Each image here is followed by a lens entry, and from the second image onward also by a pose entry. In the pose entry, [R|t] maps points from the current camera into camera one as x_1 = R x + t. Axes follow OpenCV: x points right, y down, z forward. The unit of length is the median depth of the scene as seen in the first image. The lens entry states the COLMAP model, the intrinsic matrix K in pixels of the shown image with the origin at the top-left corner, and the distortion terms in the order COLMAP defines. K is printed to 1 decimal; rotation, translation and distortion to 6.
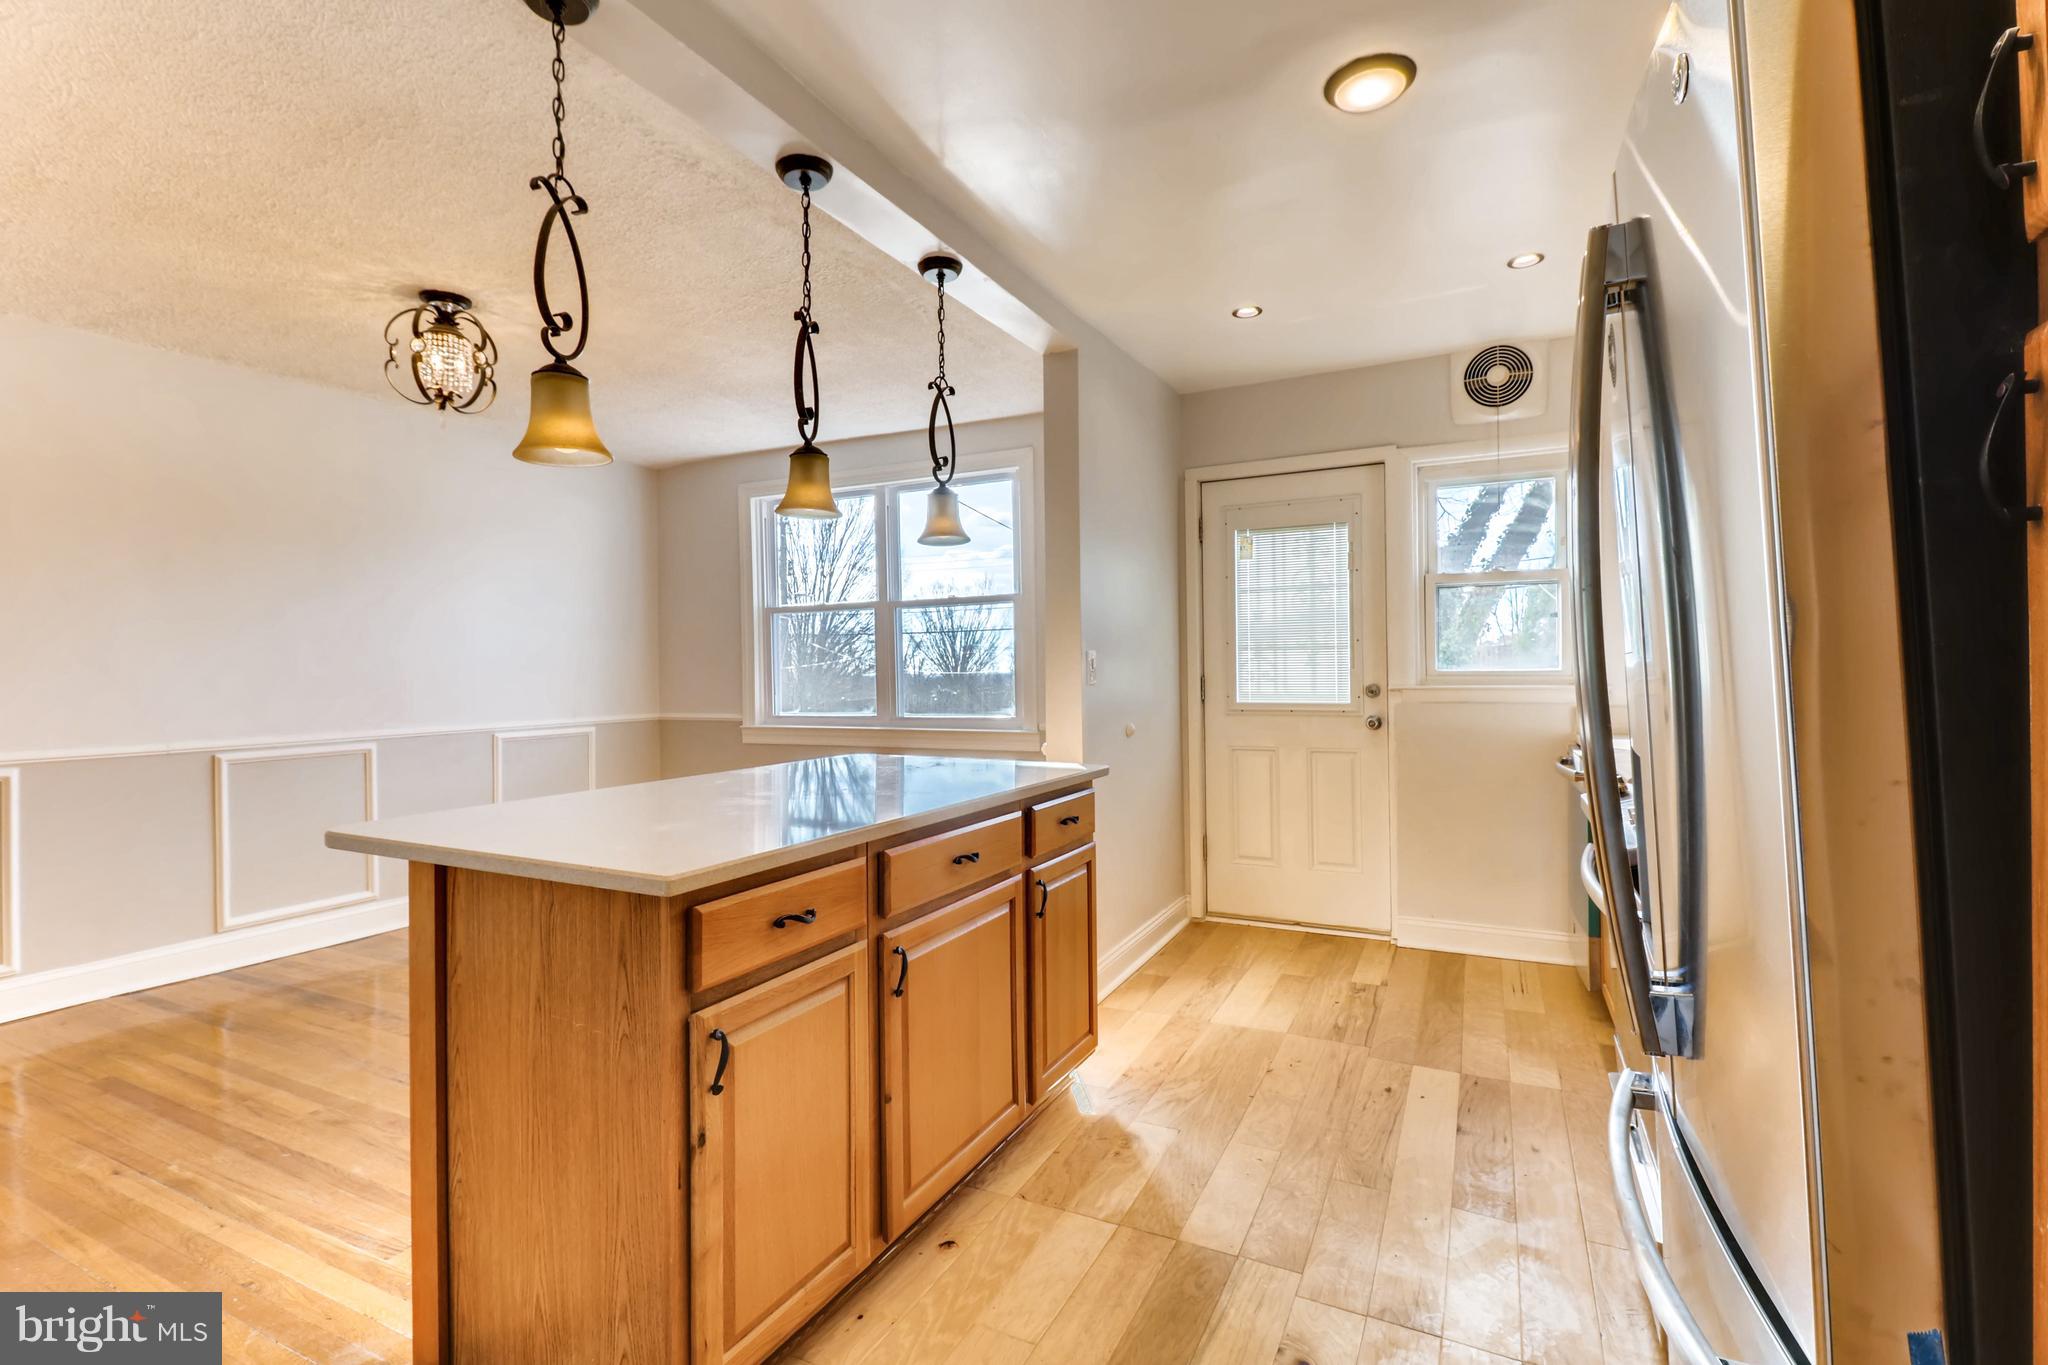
lens RADIAL K [[939.6, 0, 1028.2], [0, 939.6, 671.1], [0, 0, 1]] dist [0.024019, -0.015271]
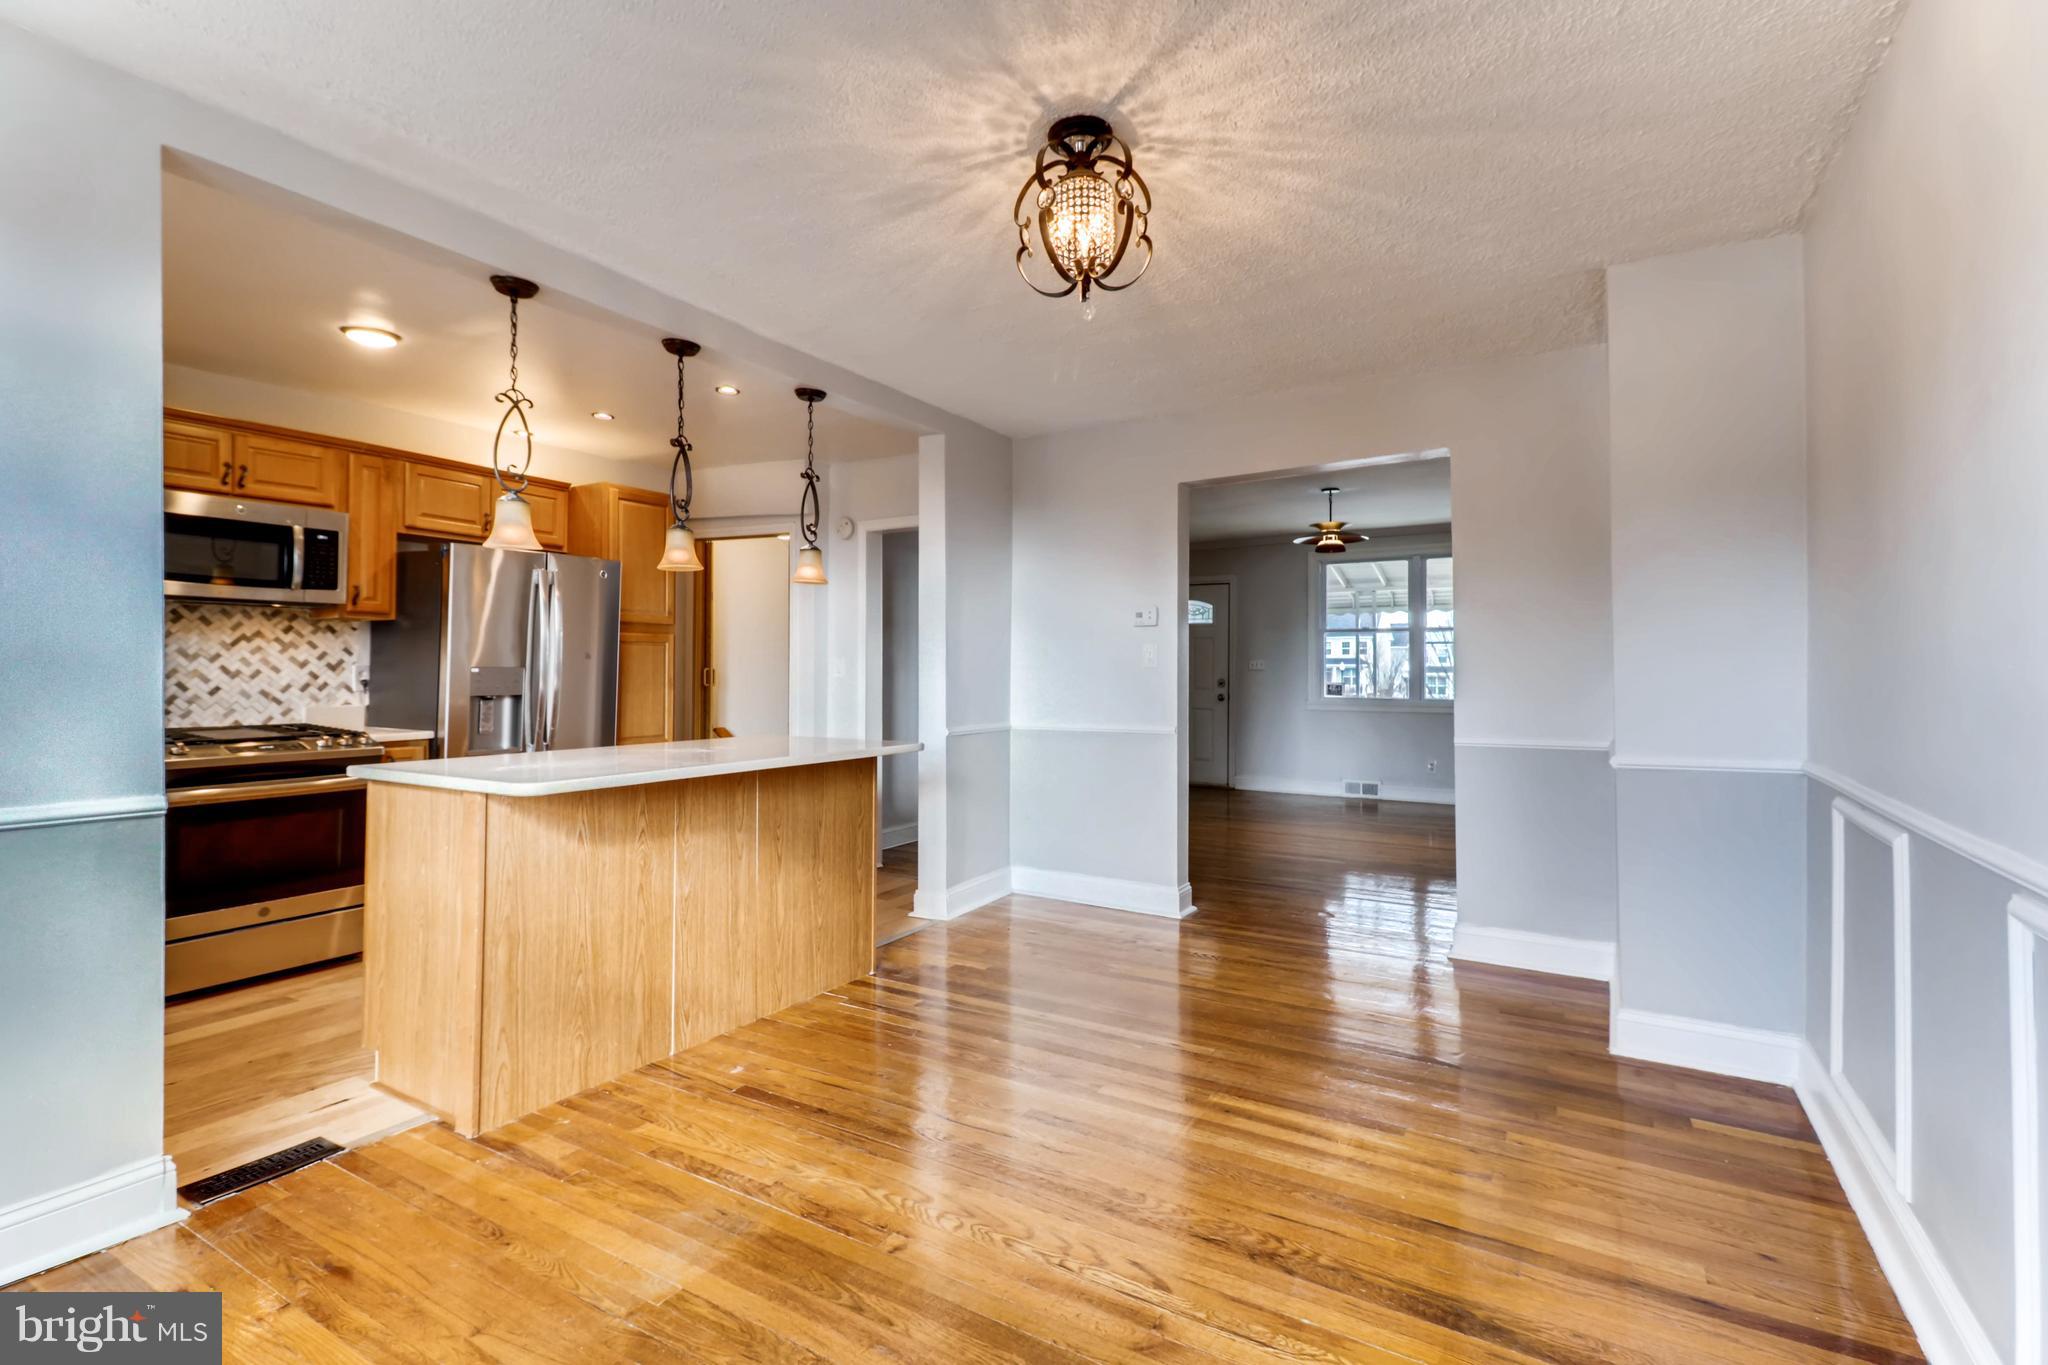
lens RADIAL K [[934.2, 0, 1020.4], [0, 934.2, 654.4], [0, 0, 1]] dist [0.017945, -0.000337]
pose [[-0.996137, 0.009089, 0.087346, -0.589275], [0.007815, 0.999858, -0.014911, 0.000291], [-0.087469, -0.014171, -0.996066, 1.581660]]
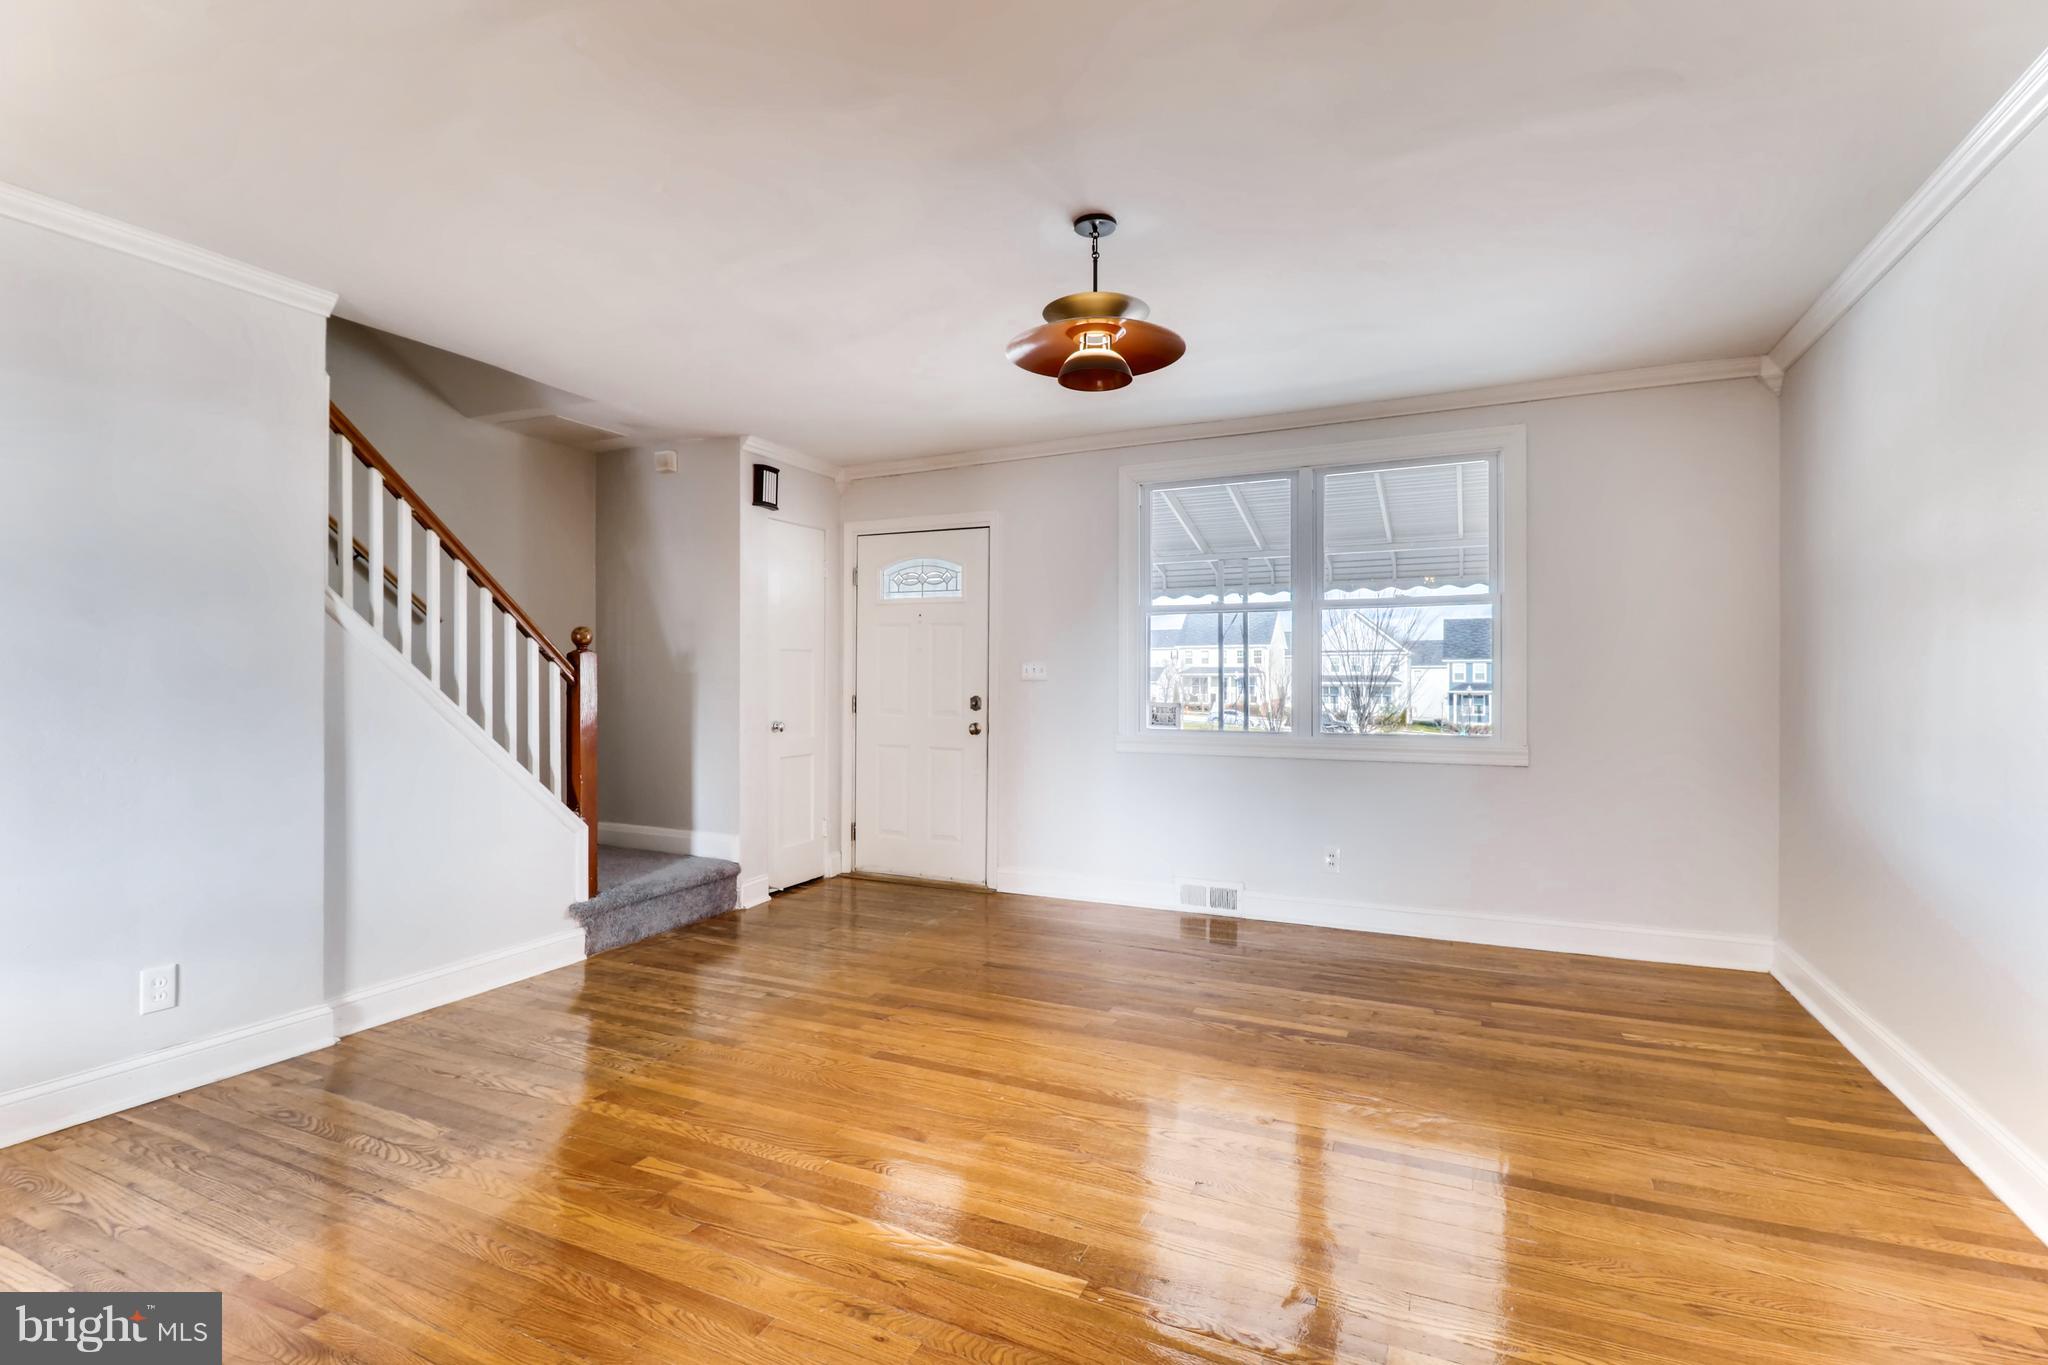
lens RADIAL K [[930.2, 0, 1028.9], [0, 930.2, 668.8], [0, 0, 1]] dist [0.020484, -0.013456]
pose [[-0.999562, 0.008679, -0.028300, -0.984127], [0.009032, 0.999883, -0.012365, 0.010298], [0.028190, -0.012615, -0.999523, 0.338928]]
